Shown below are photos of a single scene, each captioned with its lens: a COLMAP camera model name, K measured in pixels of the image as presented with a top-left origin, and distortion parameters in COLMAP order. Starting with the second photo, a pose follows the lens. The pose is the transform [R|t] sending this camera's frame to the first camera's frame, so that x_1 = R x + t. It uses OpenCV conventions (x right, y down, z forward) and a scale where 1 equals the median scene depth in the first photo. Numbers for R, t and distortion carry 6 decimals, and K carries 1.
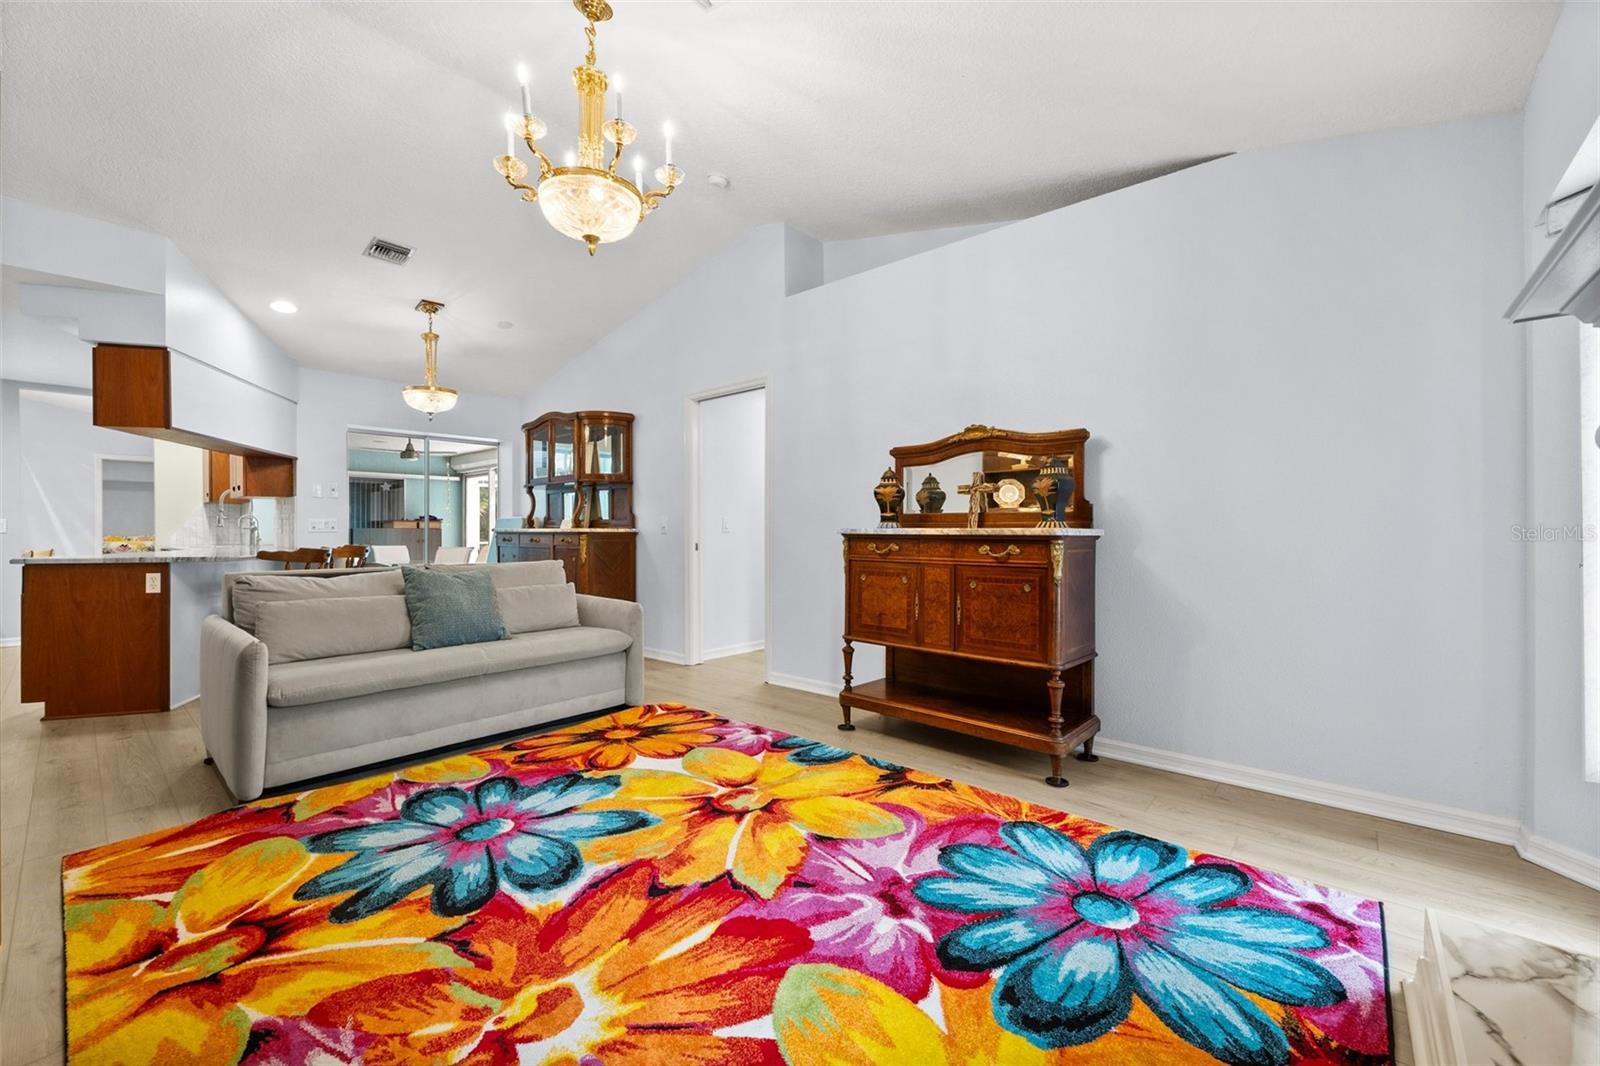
lens RADIAL K [[636.5, 0, 796.6], [0, 636.5, 535.0], [0, 0, 1]] dist [-0.001337, 0.000109]
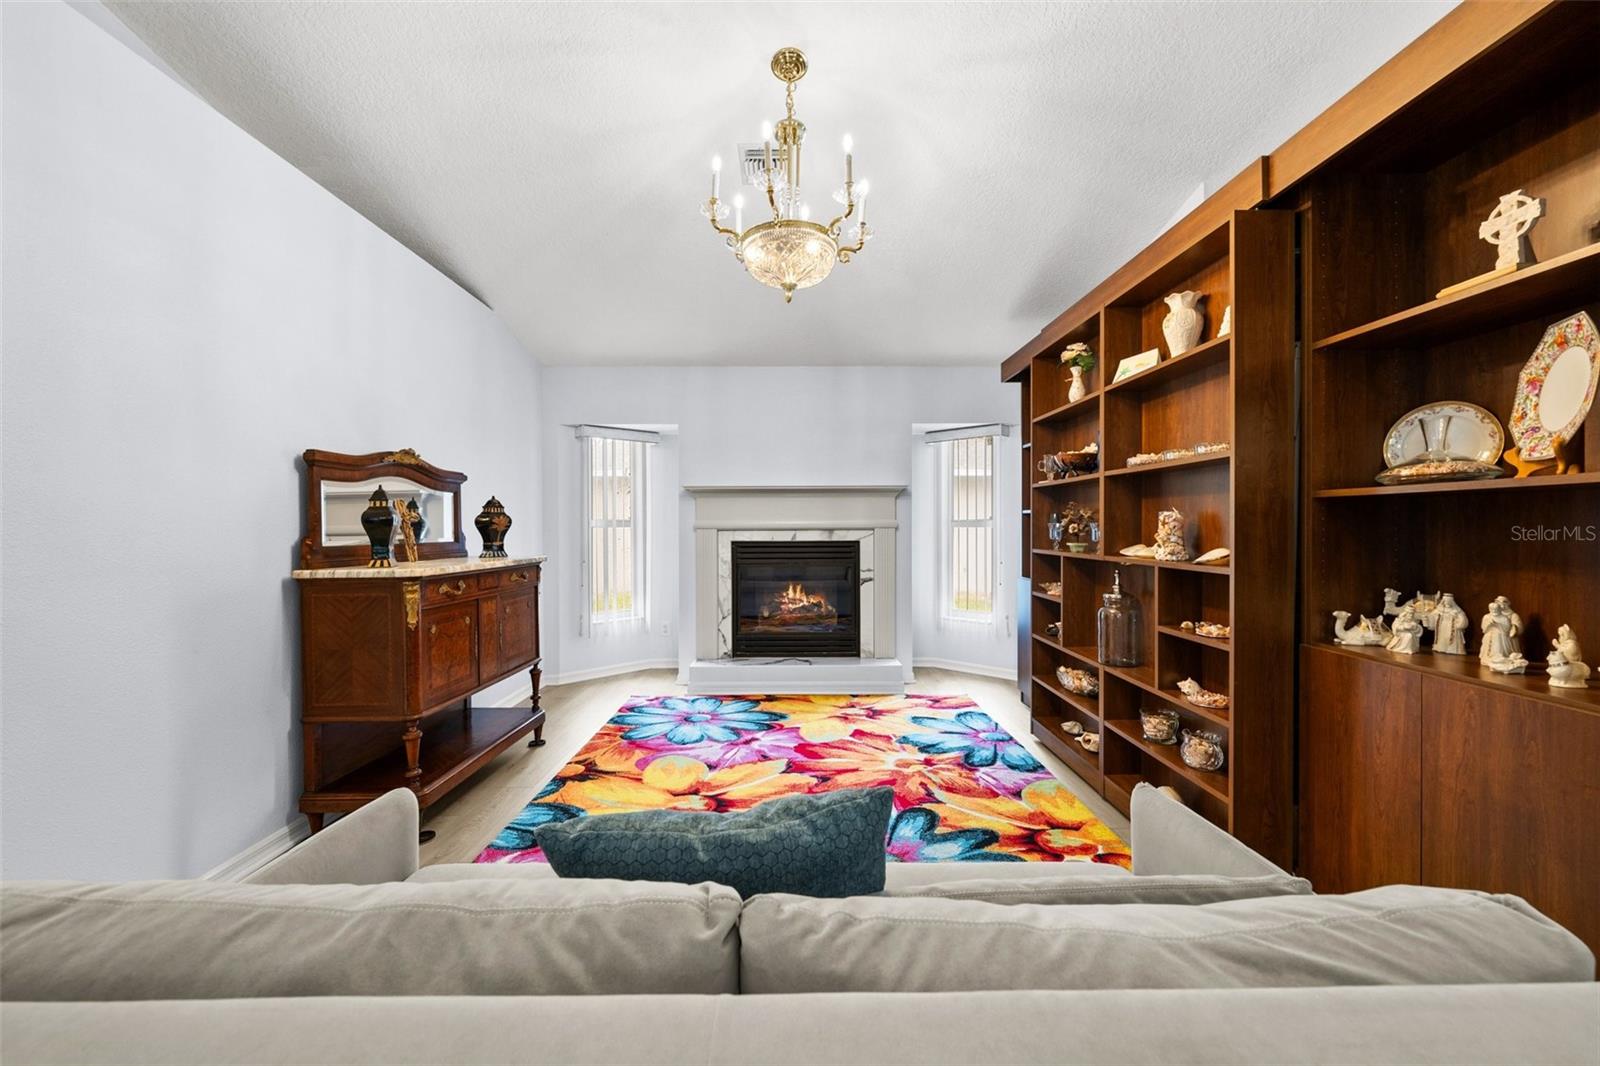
lens RADIAL K [[636.5, 0, 796.6], [0, 636.5, 535.0], [0, 0, 1]] dist [-0.001337, 0.000109]
pose [[-0.662176, -0.007995, 0.749305, -1.118459], [0.009806, 0.999765, 0.019333, -0.087235], [-0.749284, 0.020150, -0.661942, 1.698348]]
